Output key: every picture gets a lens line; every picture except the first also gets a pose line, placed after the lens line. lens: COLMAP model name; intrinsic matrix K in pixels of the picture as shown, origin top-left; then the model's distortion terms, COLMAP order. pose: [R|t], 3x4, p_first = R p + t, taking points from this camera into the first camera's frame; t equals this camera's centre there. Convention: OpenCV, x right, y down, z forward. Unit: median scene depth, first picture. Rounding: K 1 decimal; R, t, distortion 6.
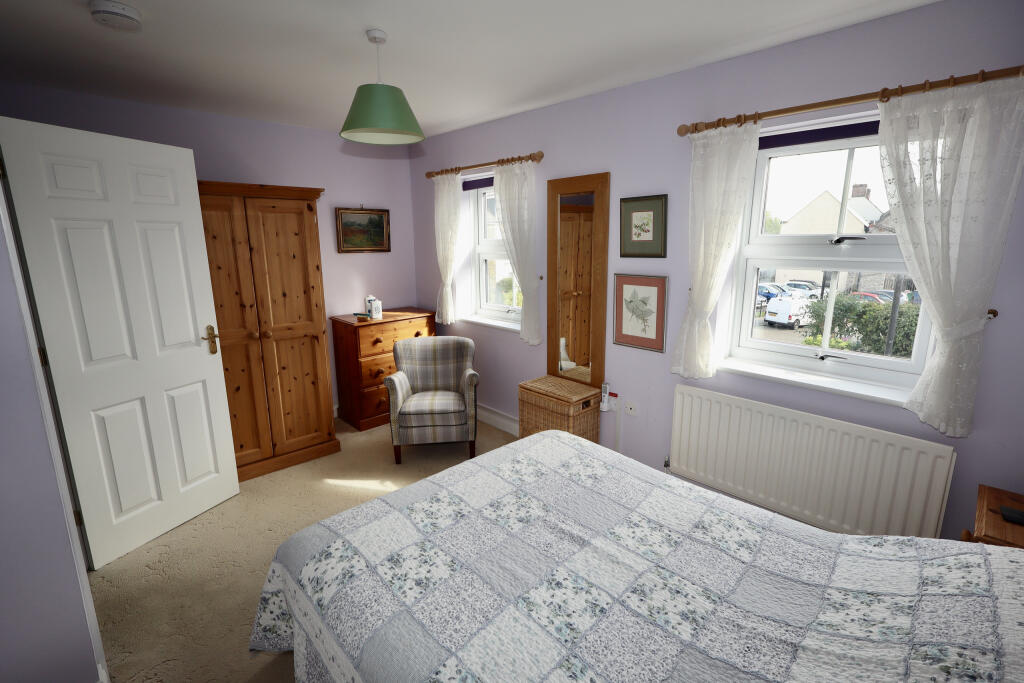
lens RADIAL K [[475.8, 0, 512.0], [0, 475.8, 341.5], [0, 0, 1]] dist [0.003198, 0.000513]
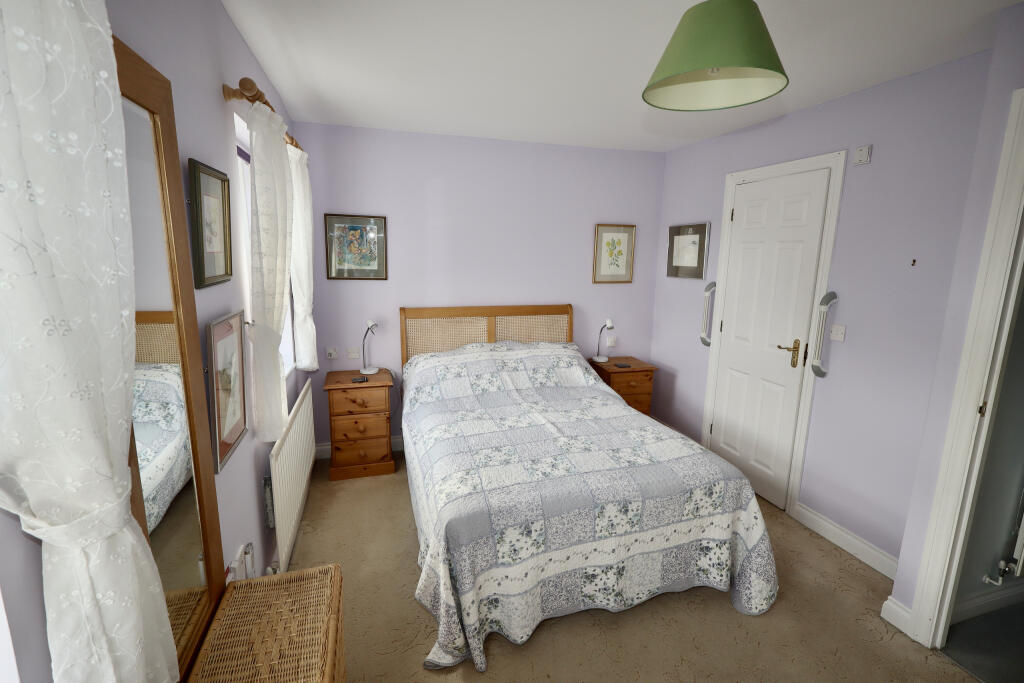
lens RADIAL K [[475.8, 0, 512.0], [0, 475.8, 341.5], [0, 0, 1]] dist [0.003198, 0.000513]
pose [[-0.891978, -0.097728, 0.441390, -0.355922], [0.084499, 0.923108, 0.375143, -0.404554], [-0.444113, 0.371916, -0.815134, 1.802926]]
